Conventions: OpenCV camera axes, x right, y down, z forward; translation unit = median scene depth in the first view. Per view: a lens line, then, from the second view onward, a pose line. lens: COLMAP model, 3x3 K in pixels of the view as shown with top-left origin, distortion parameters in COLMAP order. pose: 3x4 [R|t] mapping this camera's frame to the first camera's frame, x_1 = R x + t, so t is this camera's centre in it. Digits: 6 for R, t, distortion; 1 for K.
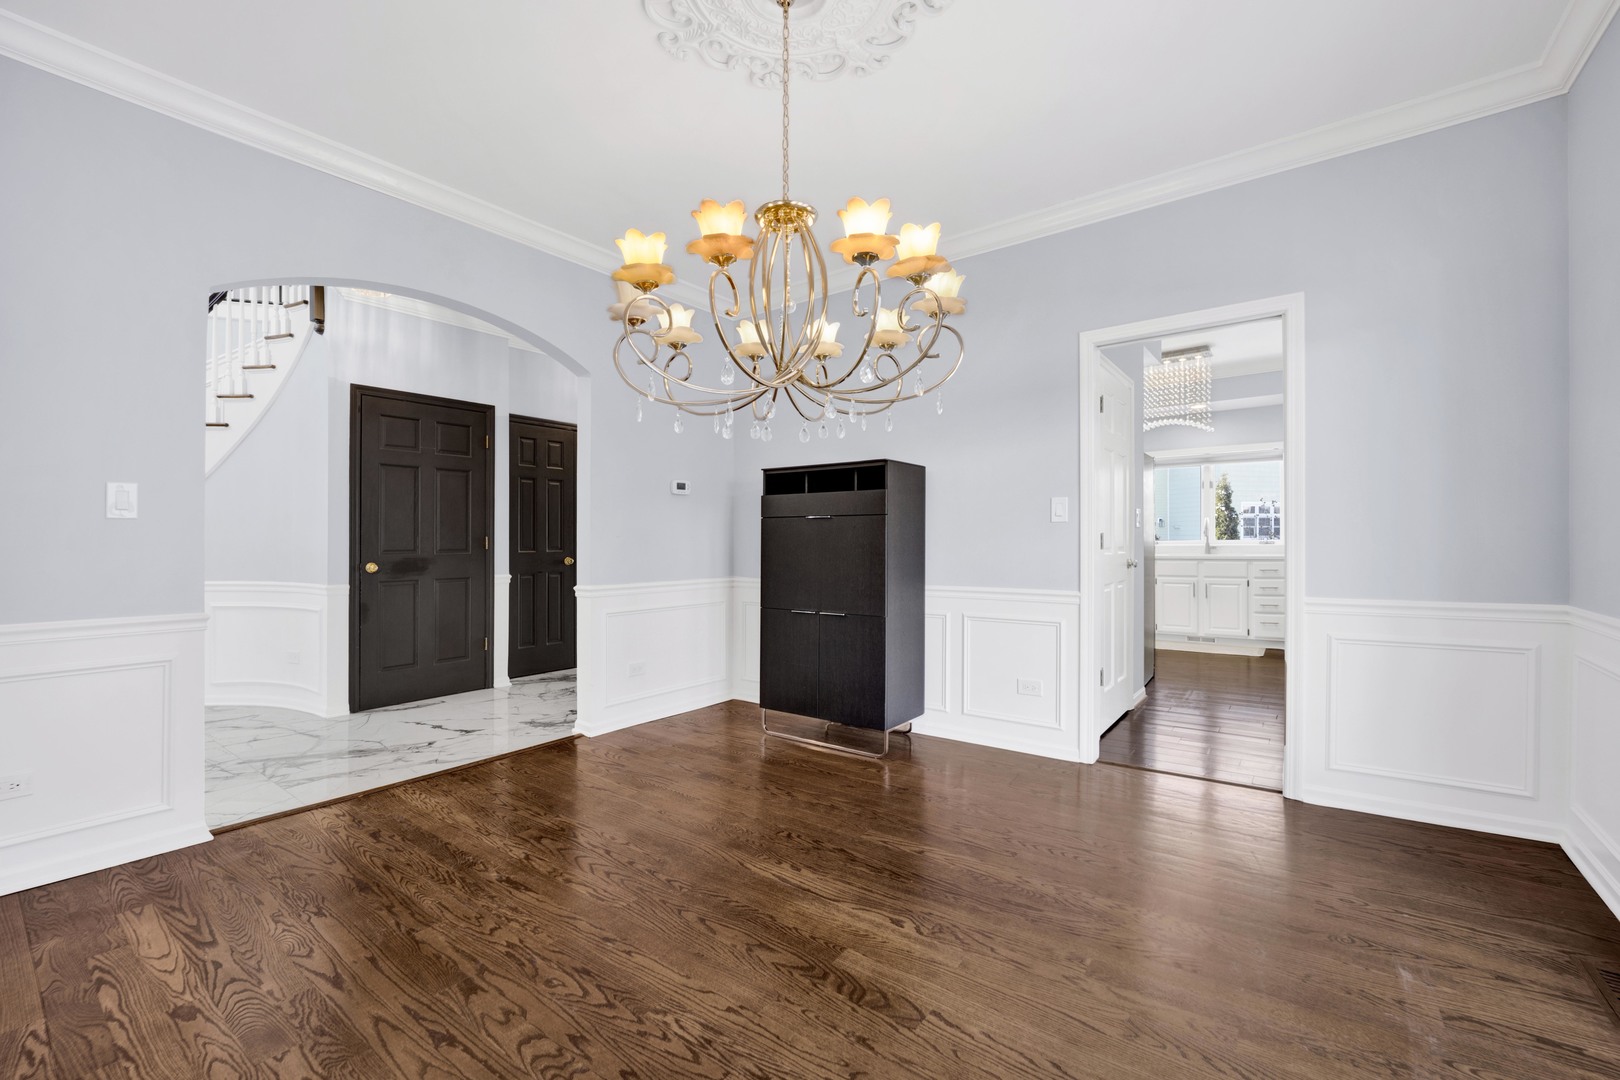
lens RADIAL K [[678.4, 0, 806.1], [0, 678.4, 539.9], [0, 0, 1]] dist [-0.016580, -0.000503]
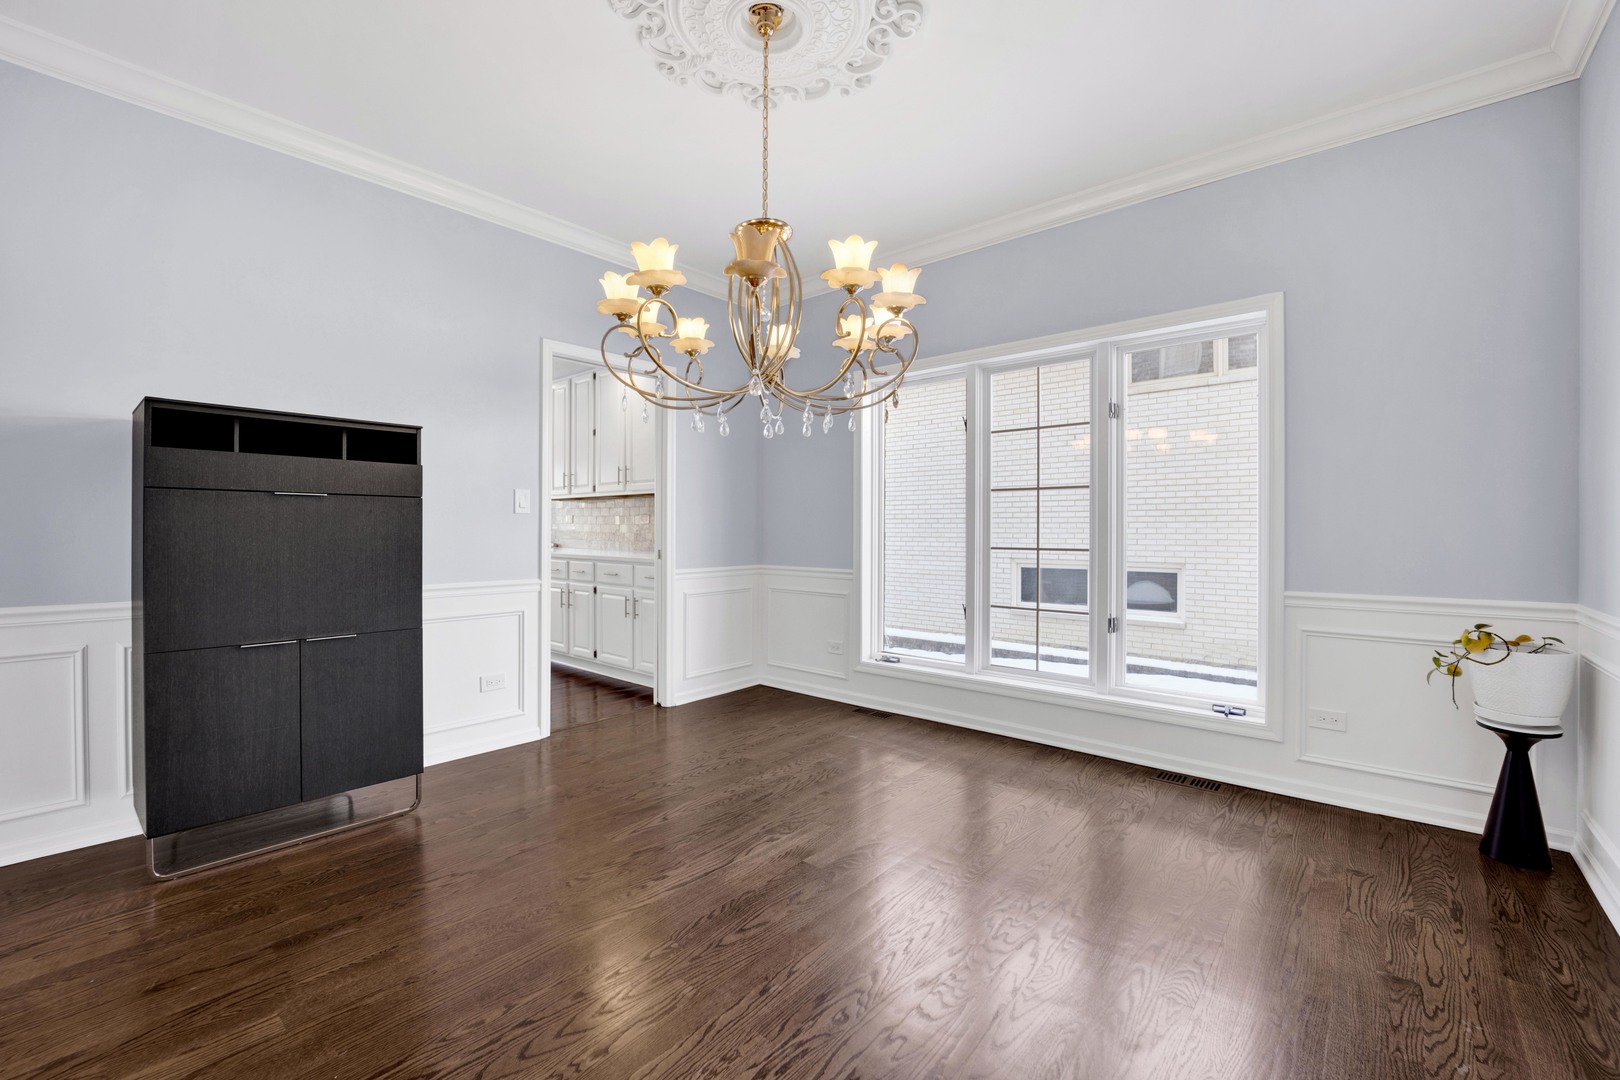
lens RADIAL K [[718.6, 0, 810.0], [0, 718.6, 540.0], [0, 0, 1]] dist [-0.000599, -0.000179]
pose [[0.036403, -0.010452, 0.999283, -1.001653], [-0.008855, 0.999903, 0.010781, -0.001732], [-0.999298, -0.009241, 0.036307, 0.749944]]
